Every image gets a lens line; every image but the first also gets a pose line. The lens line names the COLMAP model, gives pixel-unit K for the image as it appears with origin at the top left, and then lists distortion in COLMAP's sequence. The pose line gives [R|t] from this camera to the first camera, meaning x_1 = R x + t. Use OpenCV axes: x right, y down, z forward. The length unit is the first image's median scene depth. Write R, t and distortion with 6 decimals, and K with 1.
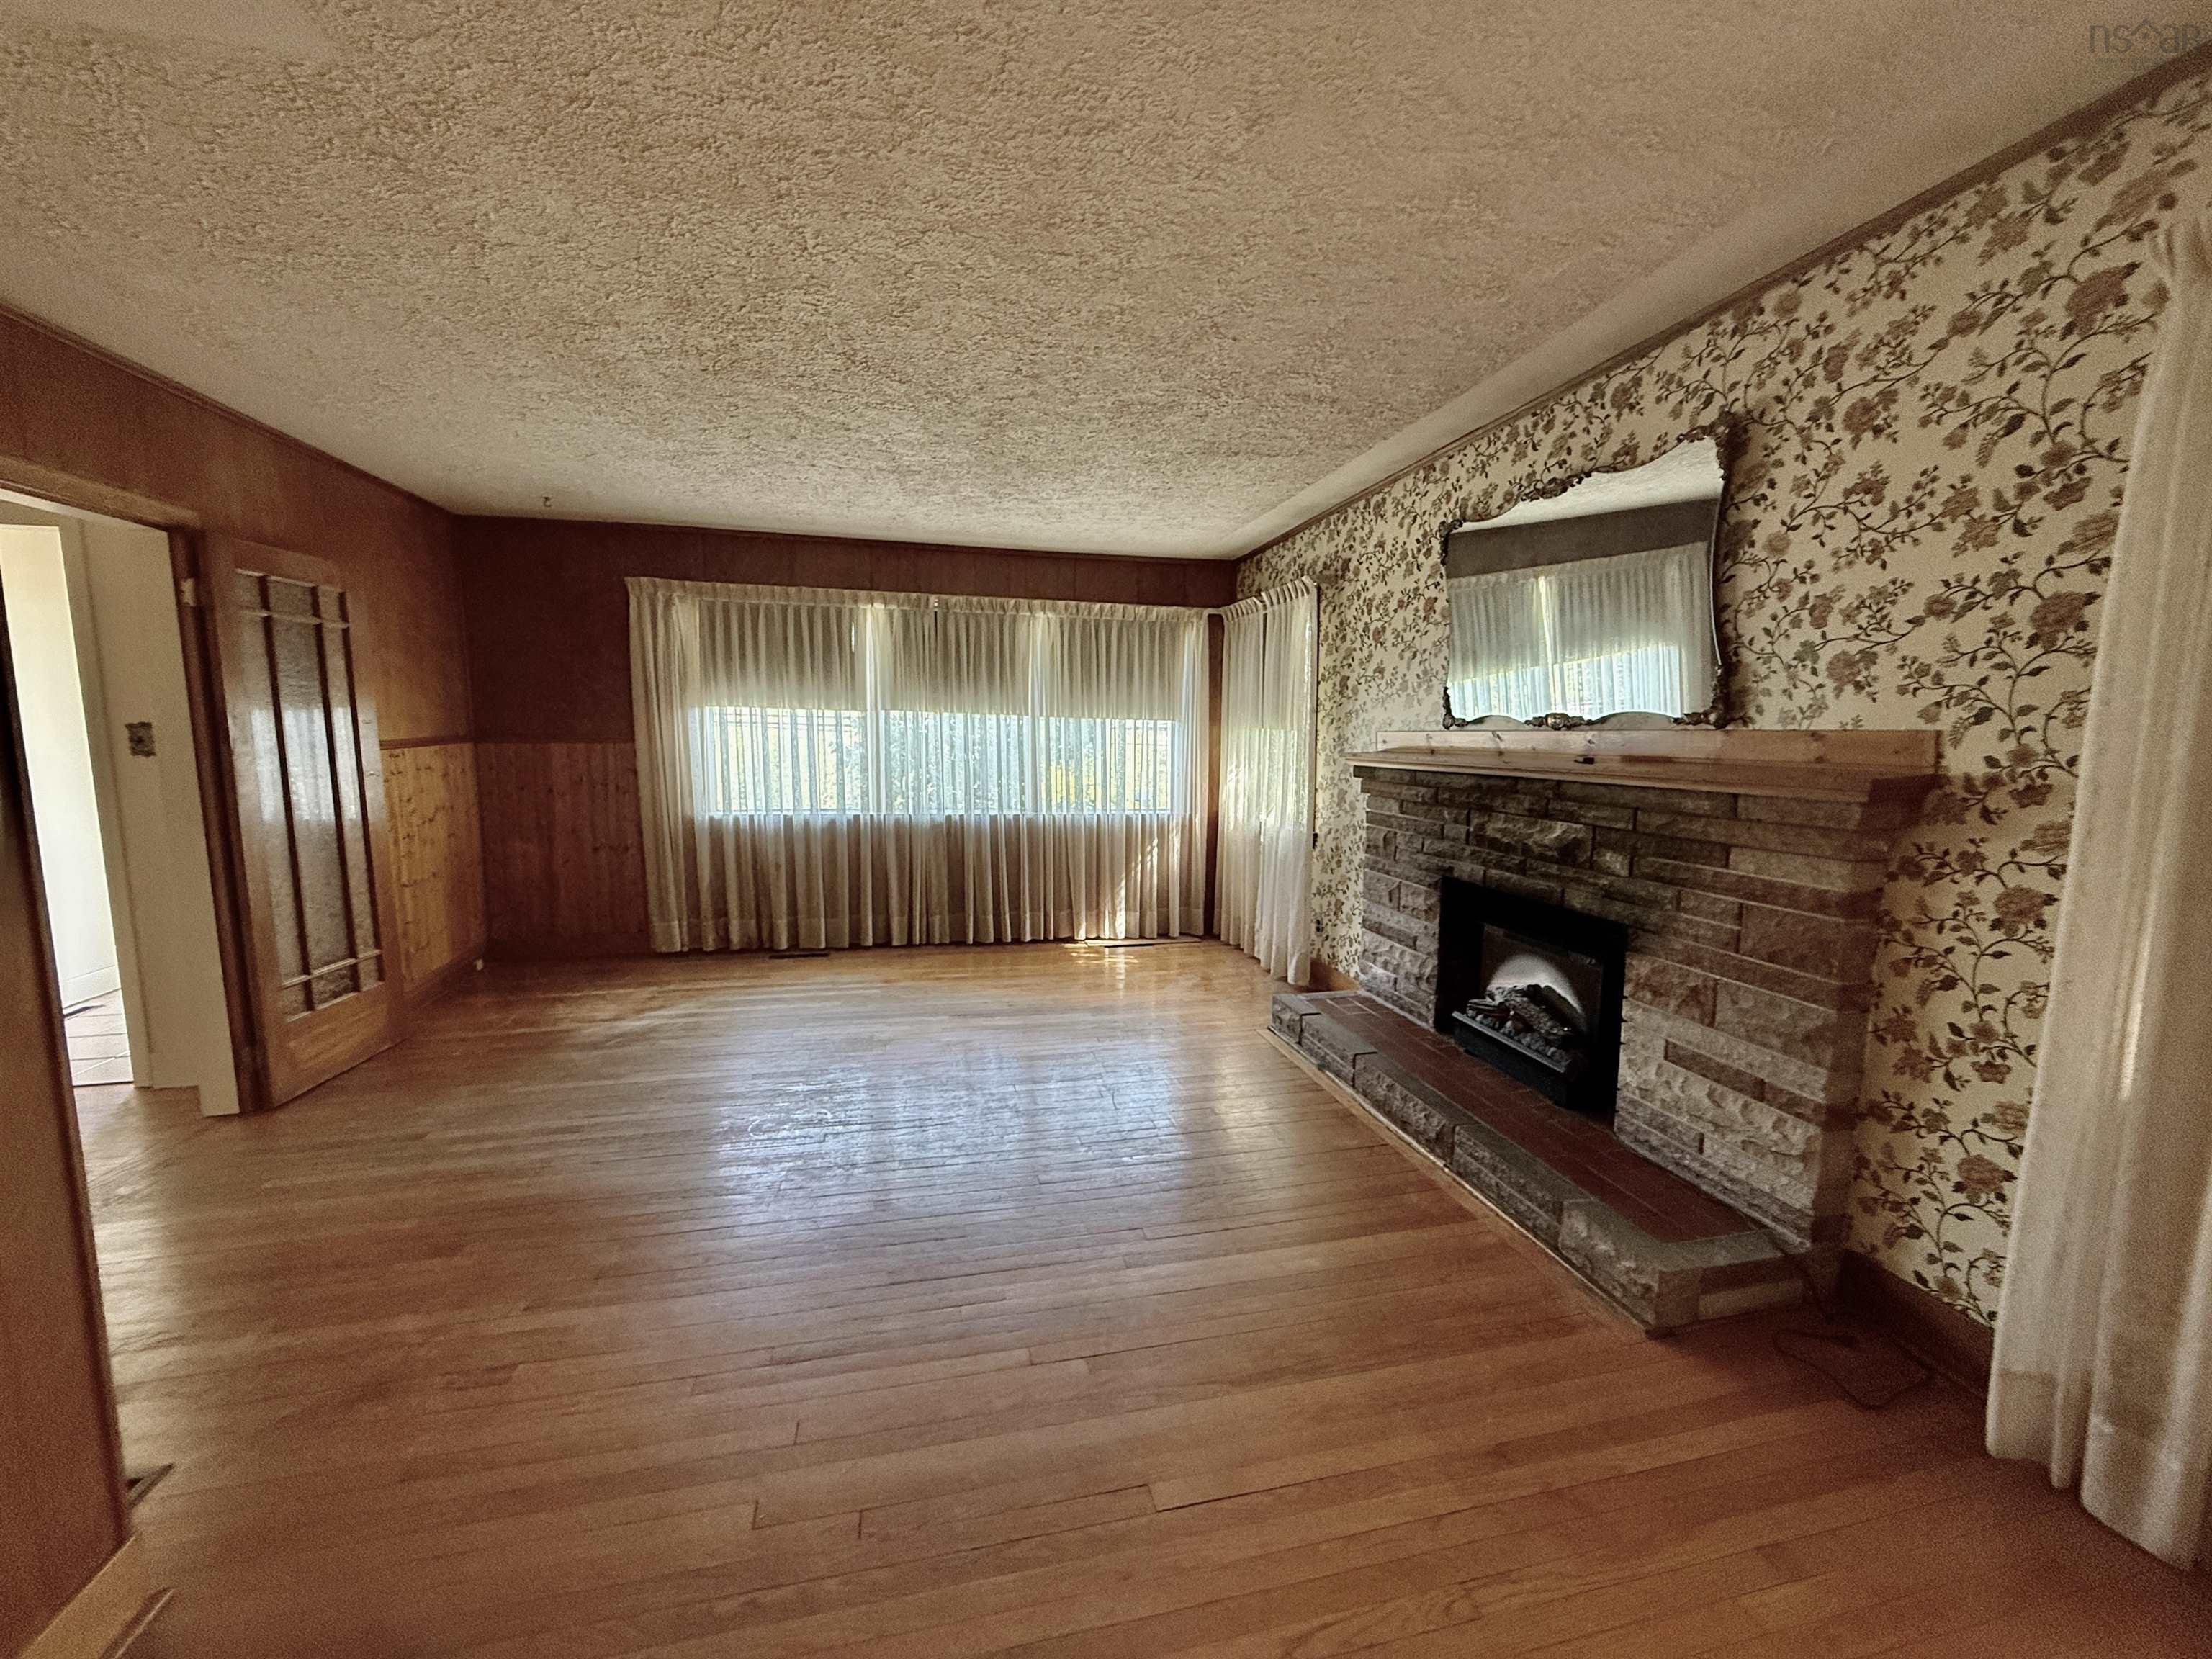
lens RADIAL K [[876.9, 0, 1254.7], [0, 876.9, 833.0], [0, 0, 1]] dist [-0.001483, 0.000606]
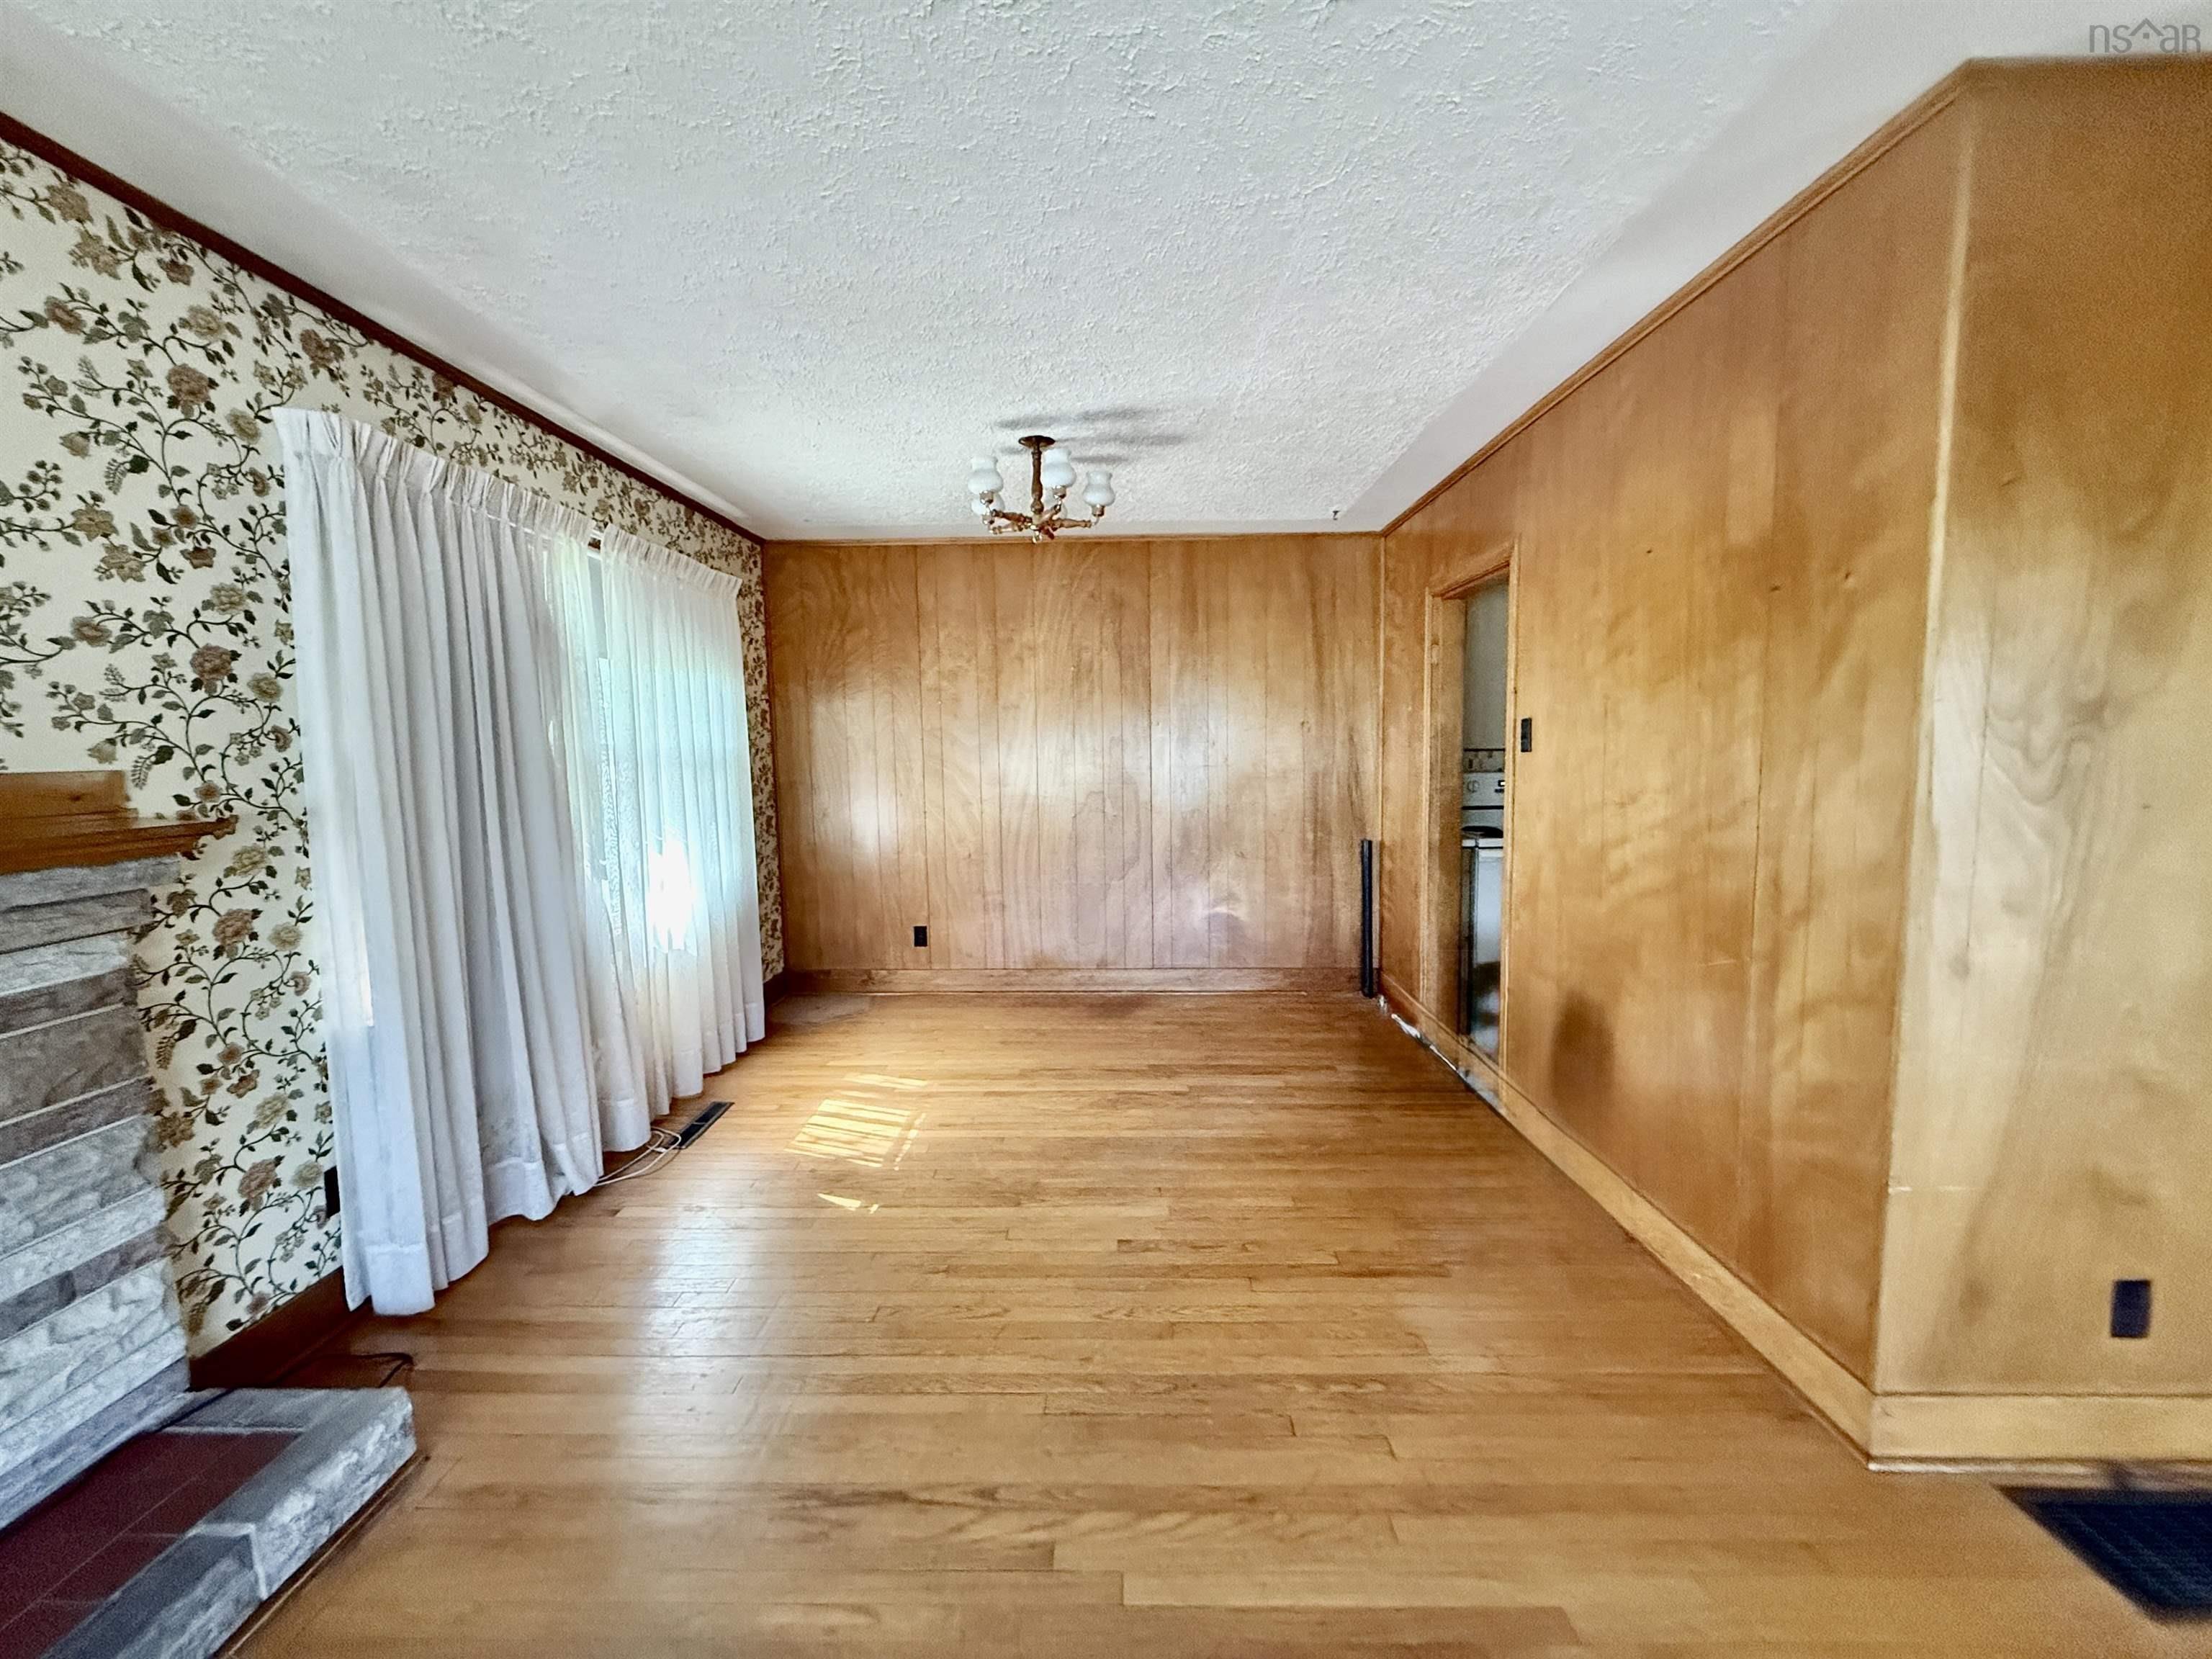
lens RADIAL K [[876.9, 0, 1106.8], [0, 876.9, 831.4], [0, 0, 1]] dist [-0.001483, 0.000606]
pose [[-0.921883, -0.042098, 0.385175, -0.518421], [0.041466, 0.977652, 0.206100, -0.202778], [-0.385243, 0.205971, -0.899535, 1.455797]]
